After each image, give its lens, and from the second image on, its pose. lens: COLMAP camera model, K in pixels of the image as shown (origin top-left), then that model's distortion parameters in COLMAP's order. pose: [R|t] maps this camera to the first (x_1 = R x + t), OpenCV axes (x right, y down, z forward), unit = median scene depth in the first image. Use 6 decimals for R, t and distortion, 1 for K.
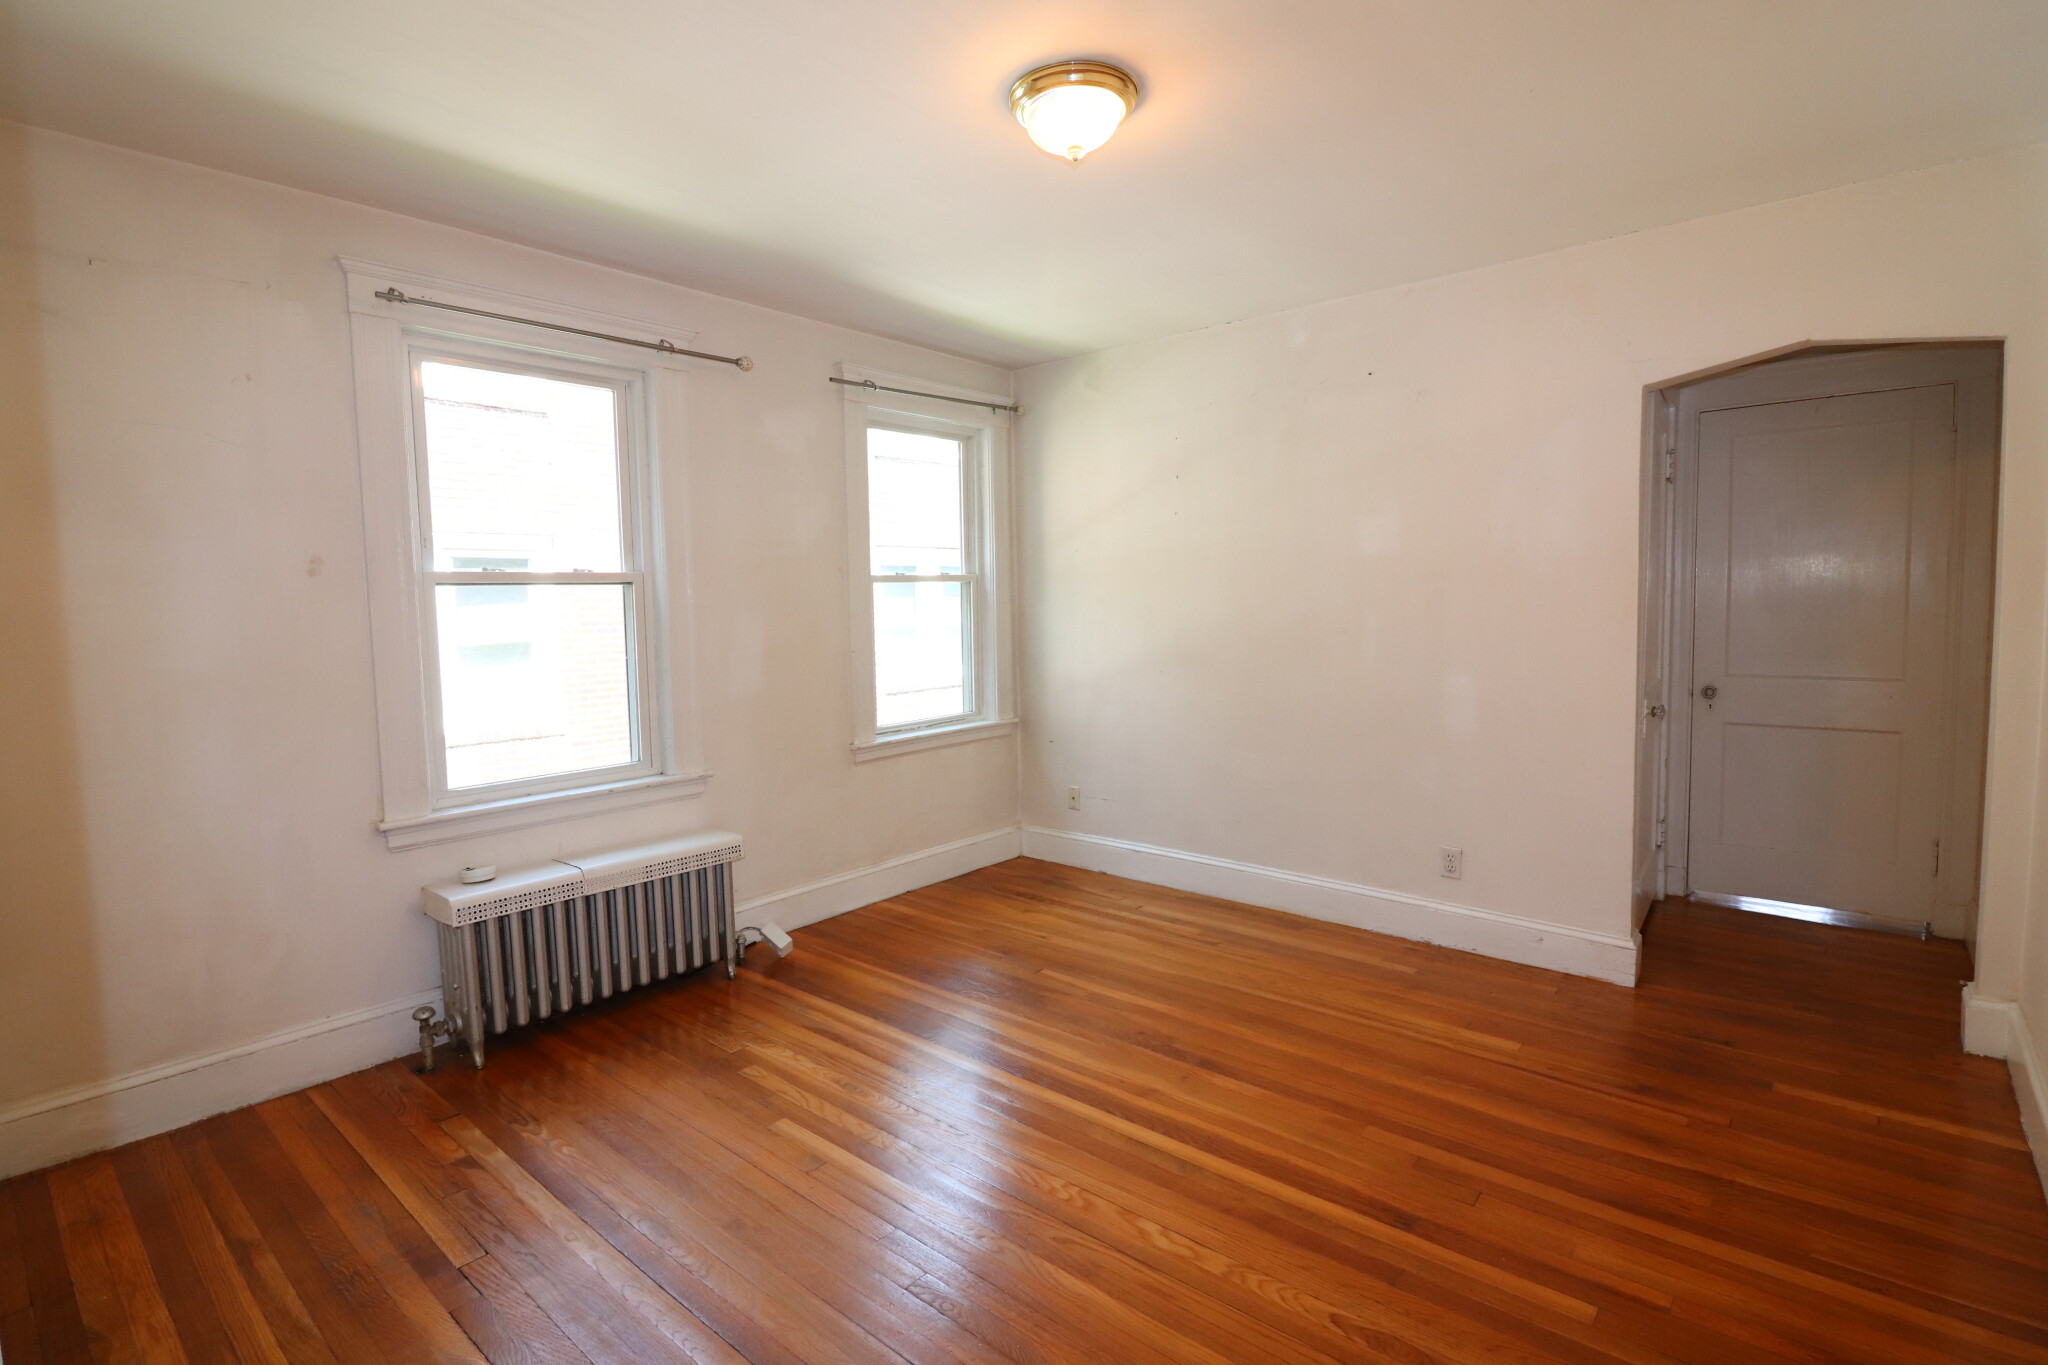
lens RADIAL K [[921.1, 0, 1024.0], [0, 921.1, 682.5], [0, 0, 1]] dist [-0.000567, -0.000054]
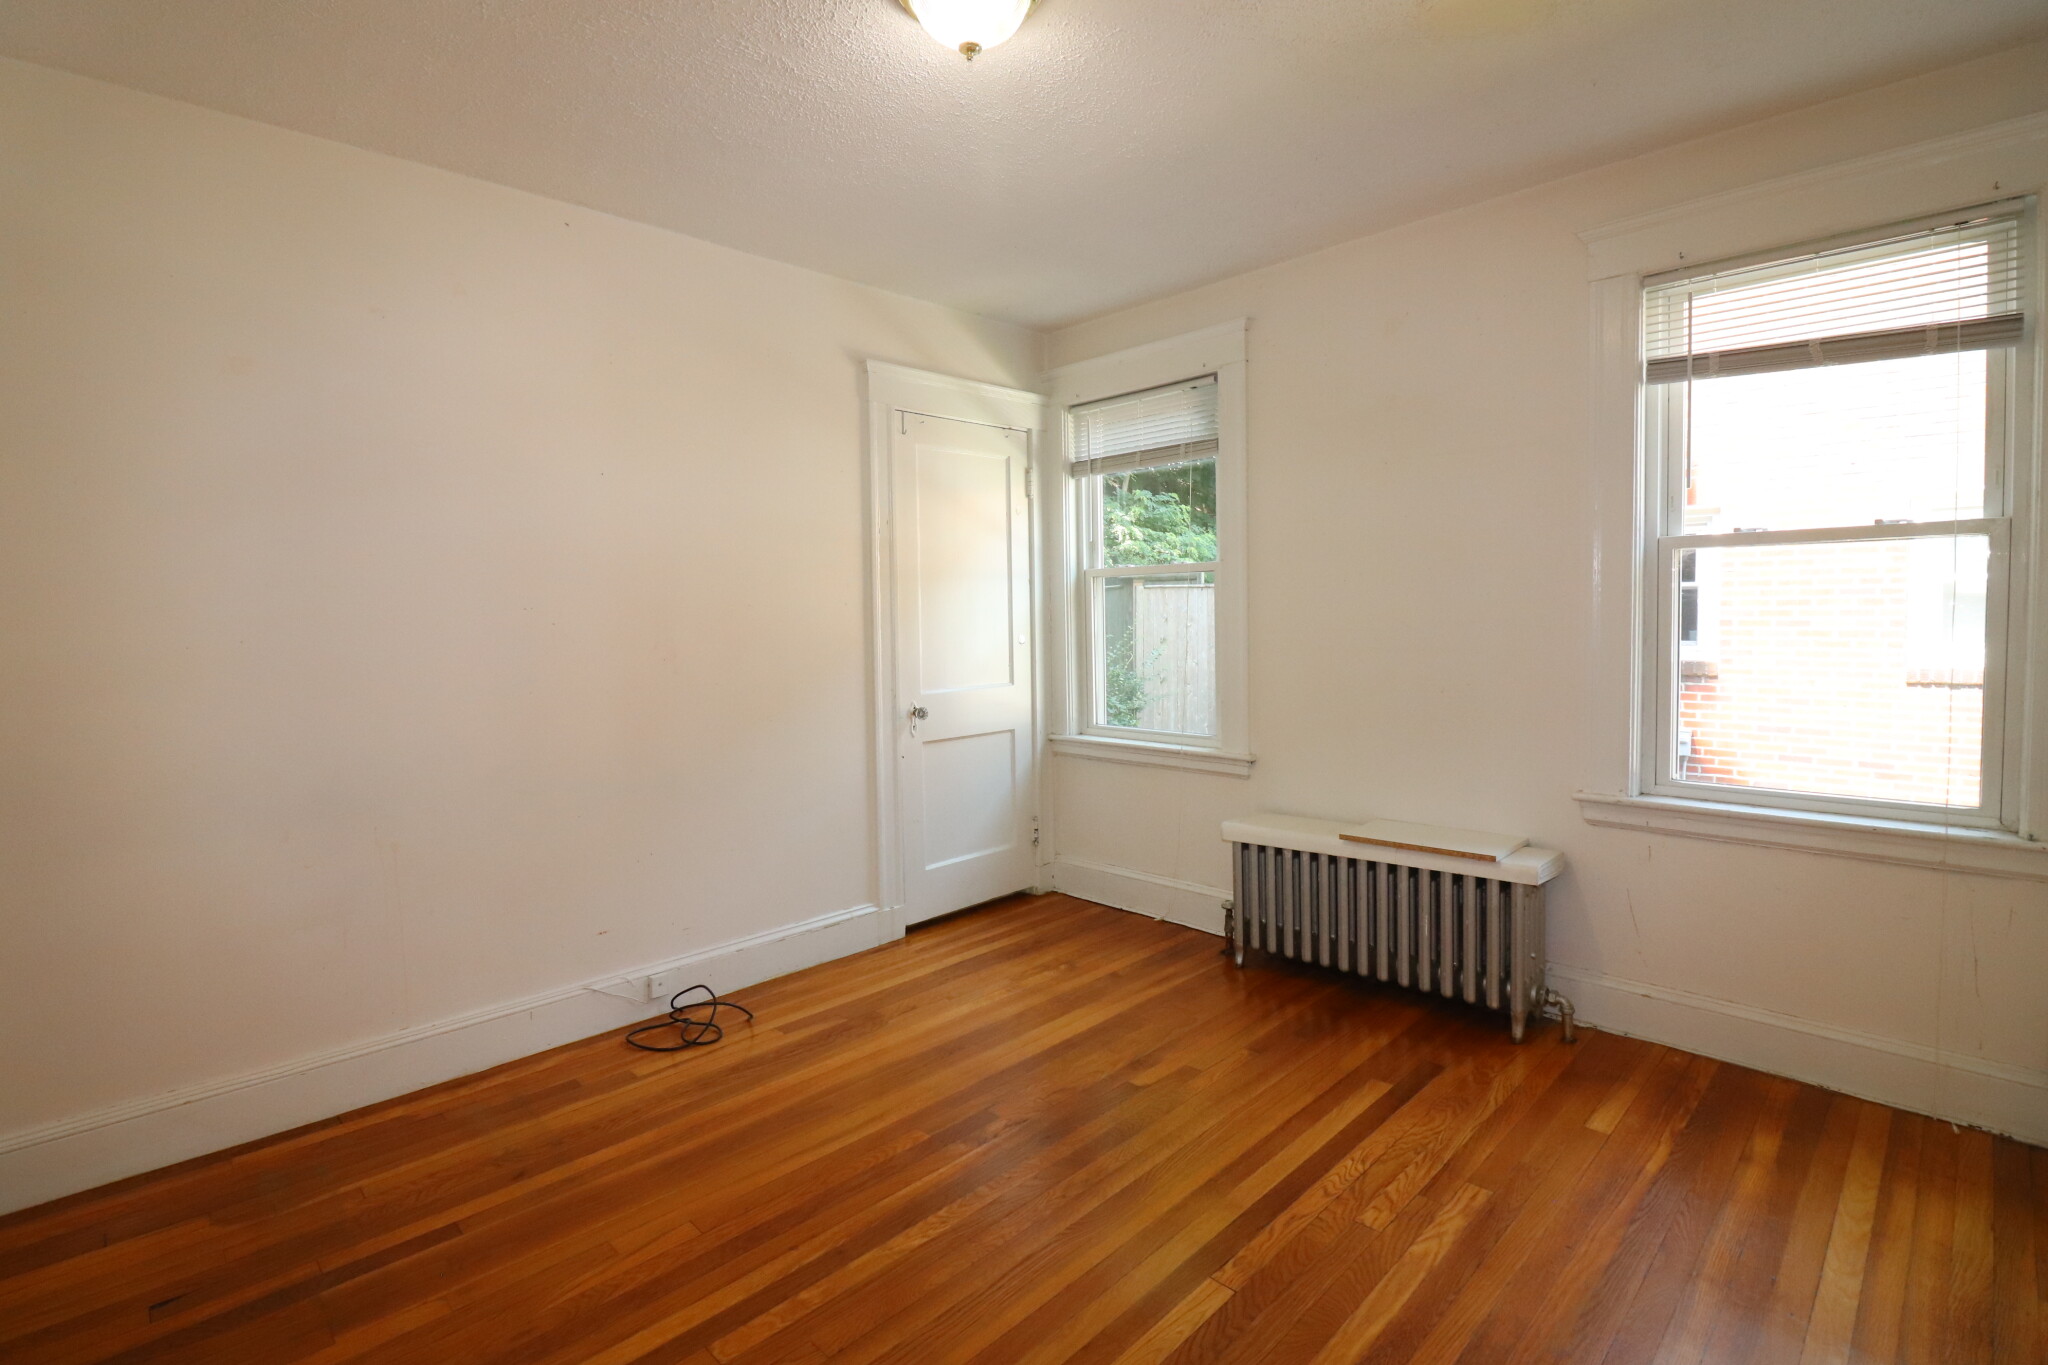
lens RADIAL K [[987.4, 0, 1020.6], [0, 987.4, 647.7], [0, 0, 1]] dist [0.001800, 0.000357]
pose [[-0.084527, 0.064984, -0.994300, 0.496211], [-0.052200, 0.996212, 0.069546, -0.057130], [0.995053, 0.057781, -0.080814, 0.541026]]
